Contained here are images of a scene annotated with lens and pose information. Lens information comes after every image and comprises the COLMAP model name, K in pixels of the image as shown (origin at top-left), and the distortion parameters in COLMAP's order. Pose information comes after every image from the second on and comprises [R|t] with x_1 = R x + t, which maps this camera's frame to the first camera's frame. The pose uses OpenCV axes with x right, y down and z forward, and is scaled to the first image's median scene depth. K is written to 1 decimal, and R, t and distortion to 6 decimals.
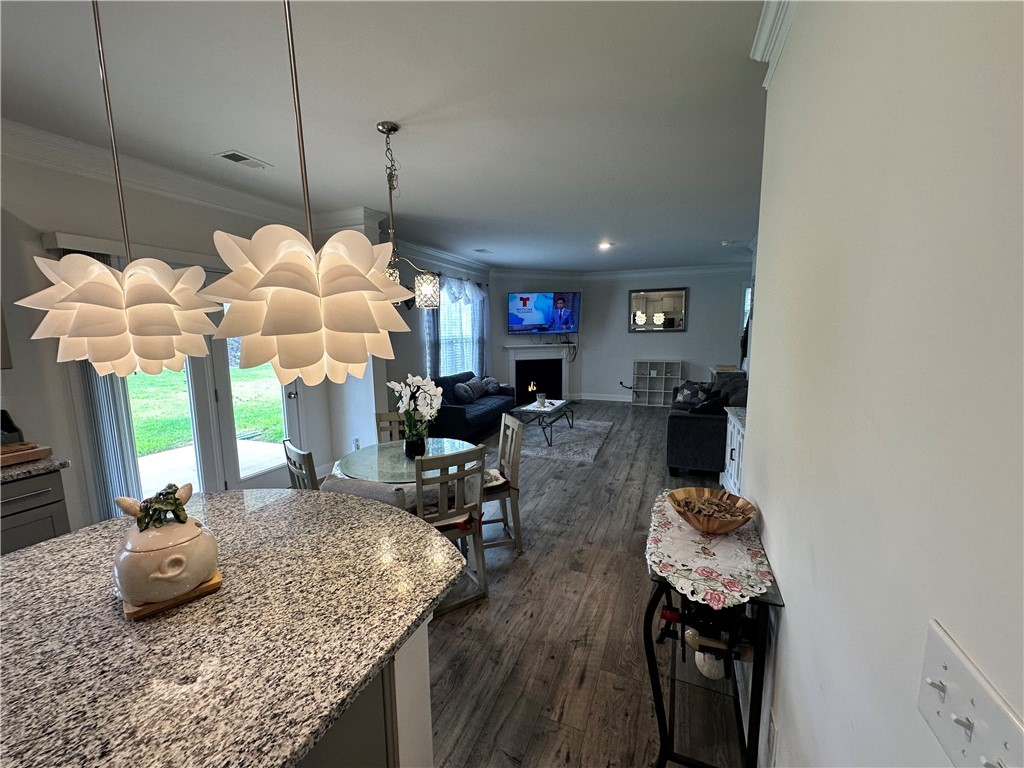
lens RADIAL K [[408.6, 0, 513.2], [0, 408.6, 383.6], [0, 0, 1]] dist [-0.001564, -0.000014]
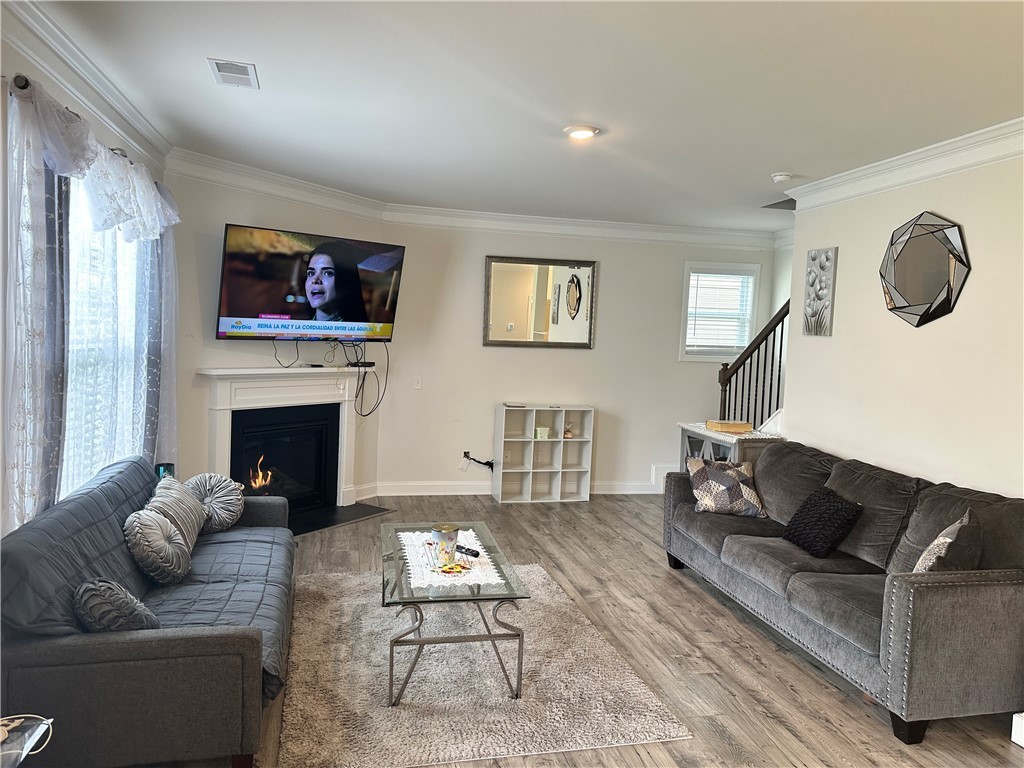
lens RADIAL K [[714.4, 0, 506.0], [0, 714.4, 375.9], [0, 0, 1]] dist [0.080053, -0.097741]
pose [[0.825211, 0.011109, 0.564715, -0.783275], [0.025023, 0.998106, -0.056201, -0.224566], [-0.564269, 0.060509, 0.823370, 1.614139]]
